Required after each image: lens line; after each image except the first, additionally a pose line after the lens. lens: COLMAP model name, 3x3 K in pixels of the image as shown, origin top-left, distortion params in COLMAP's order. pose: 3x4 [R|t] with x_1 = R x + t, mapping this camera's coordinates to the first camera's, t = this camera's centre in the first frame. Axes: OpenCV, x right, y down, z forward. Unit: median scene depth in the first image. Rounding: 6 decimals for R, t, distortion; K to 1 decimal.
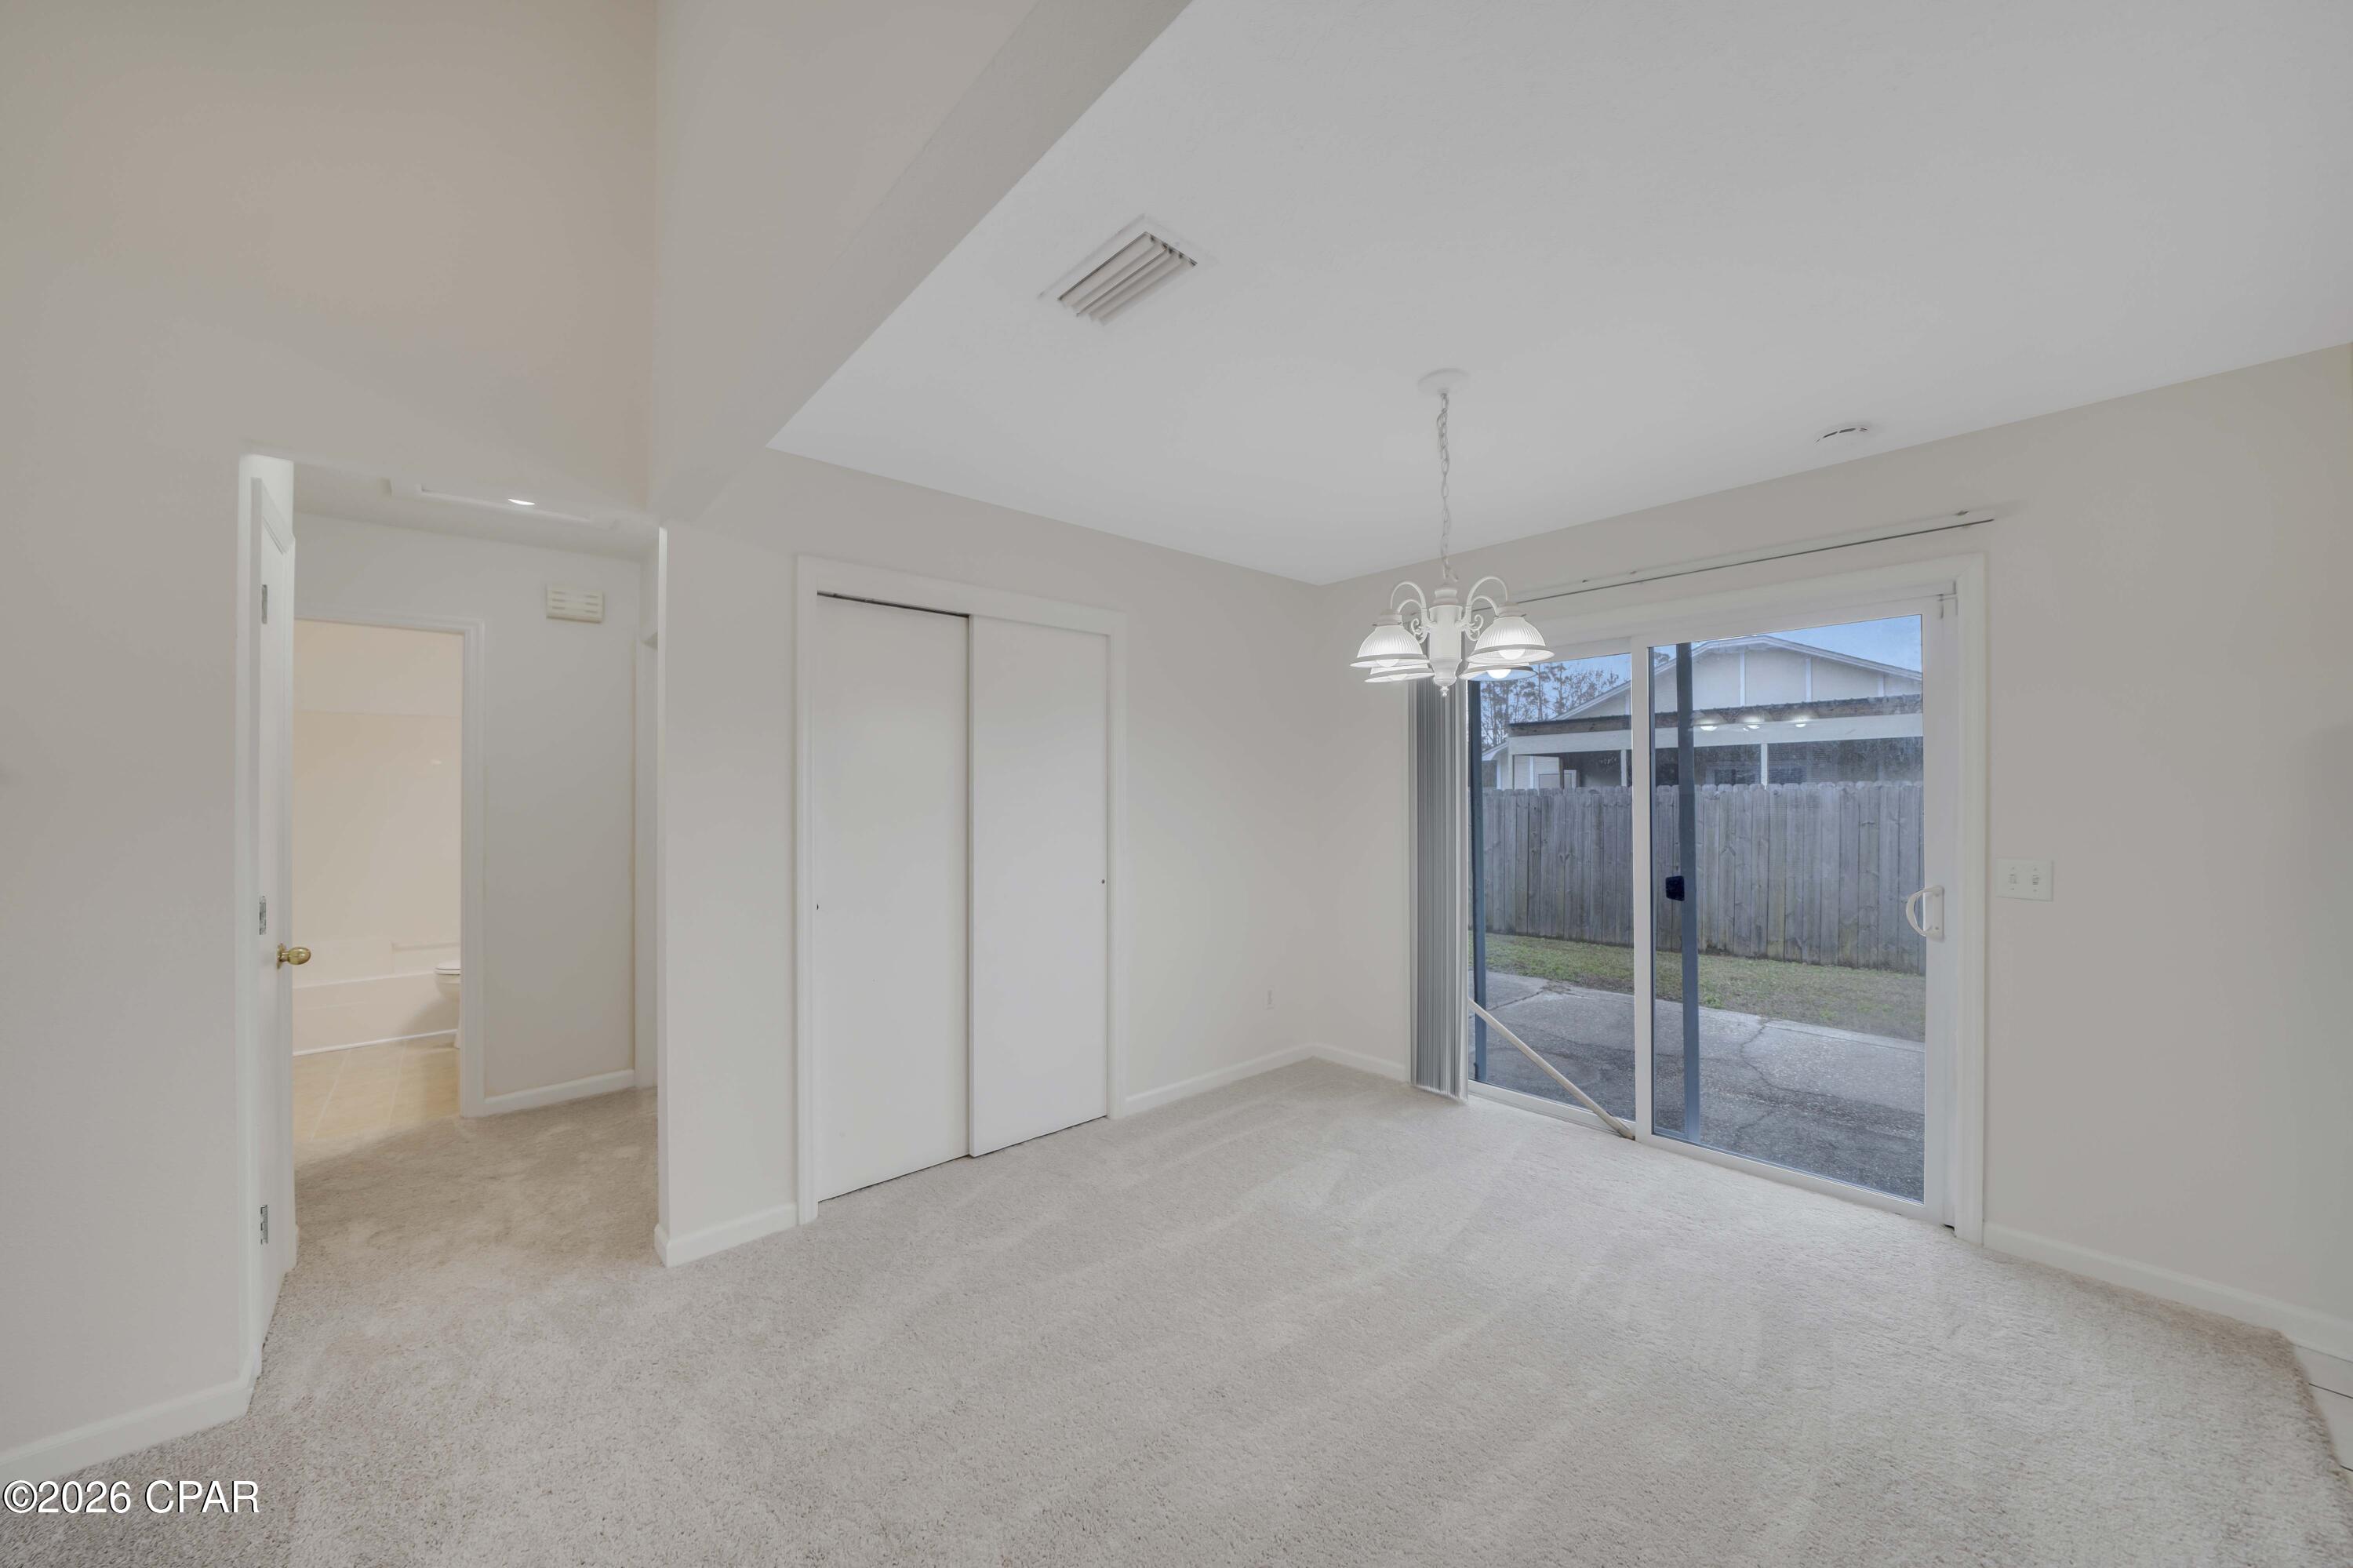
lens RADIAL K [[829.7, 0, 1149.8], [0, 829.7, 791.1], [0, 0, 1]] dist [-0.019665, 0.000661]
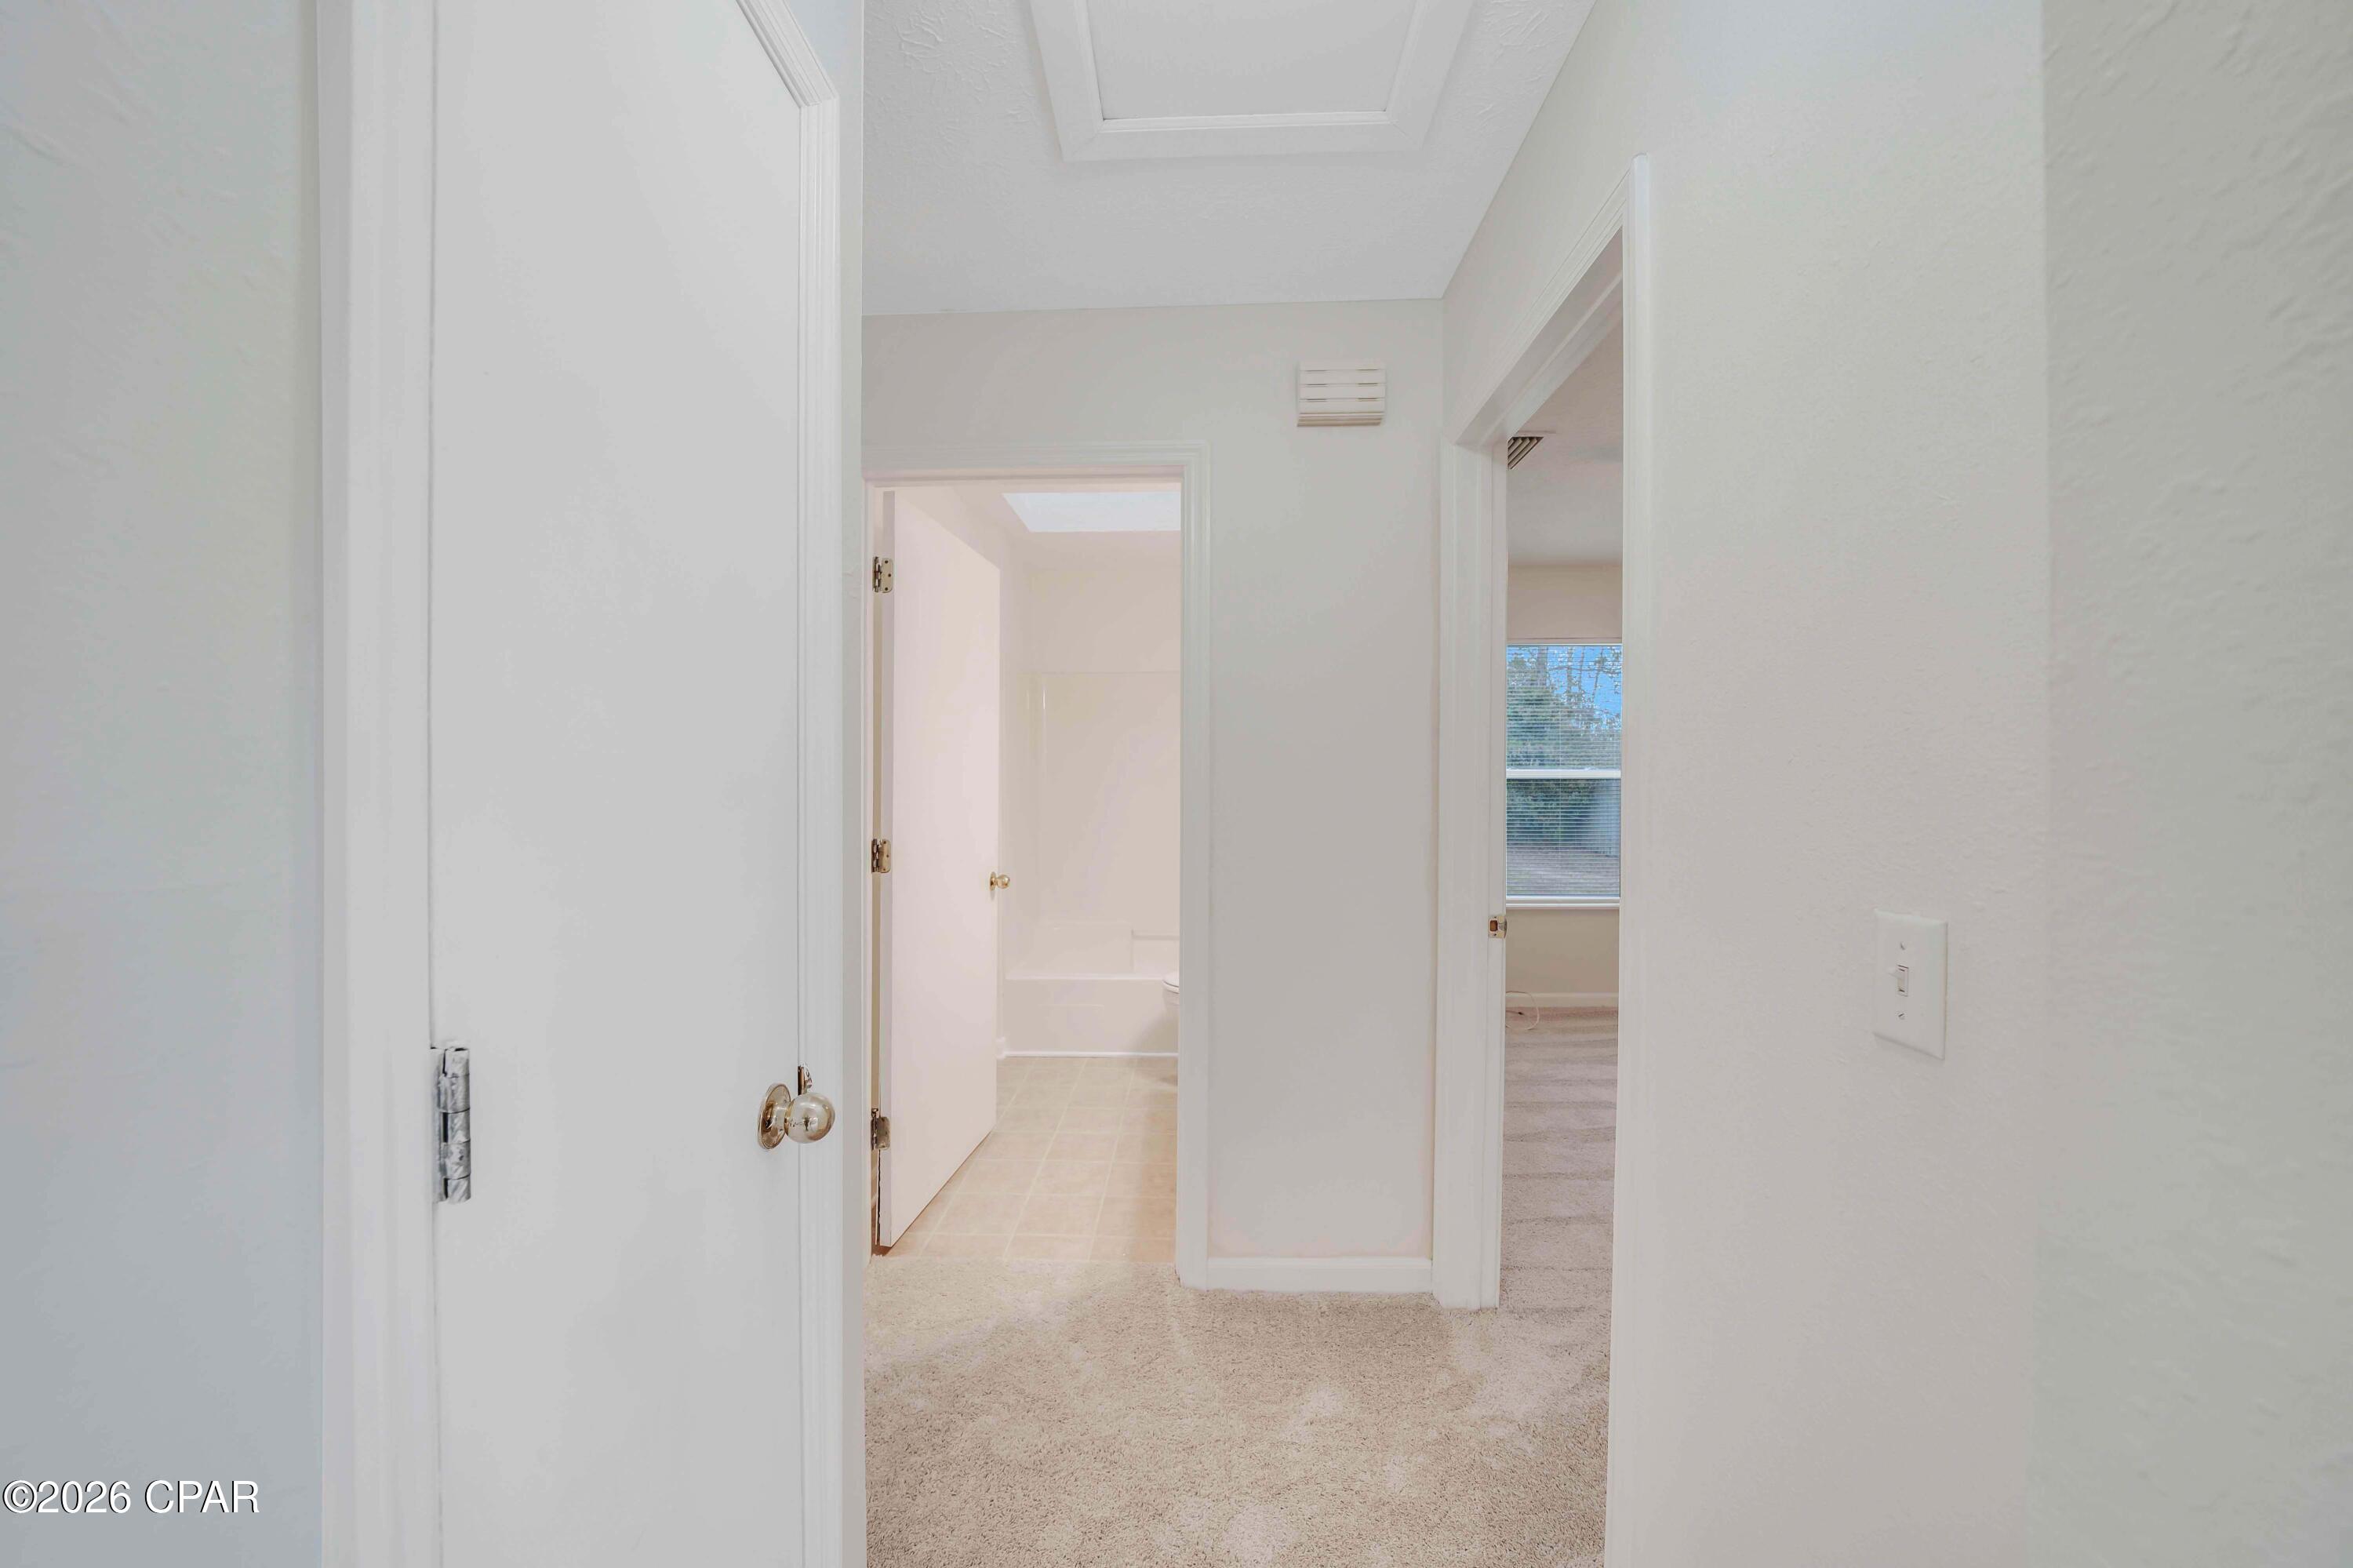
lens RADIAL K [[829.7, 0, 1164.5], [0, 829.7, 788.1], [0, 0, 1]] dist [-0.019665, 0.000661]
pose [[0.734774, 0.009515, -0.678245, -0.419631], [0.000175, 0.999899, 0.014217, 0.026302], [0.678312, -0.010565, 0.734698, 0.524690]]
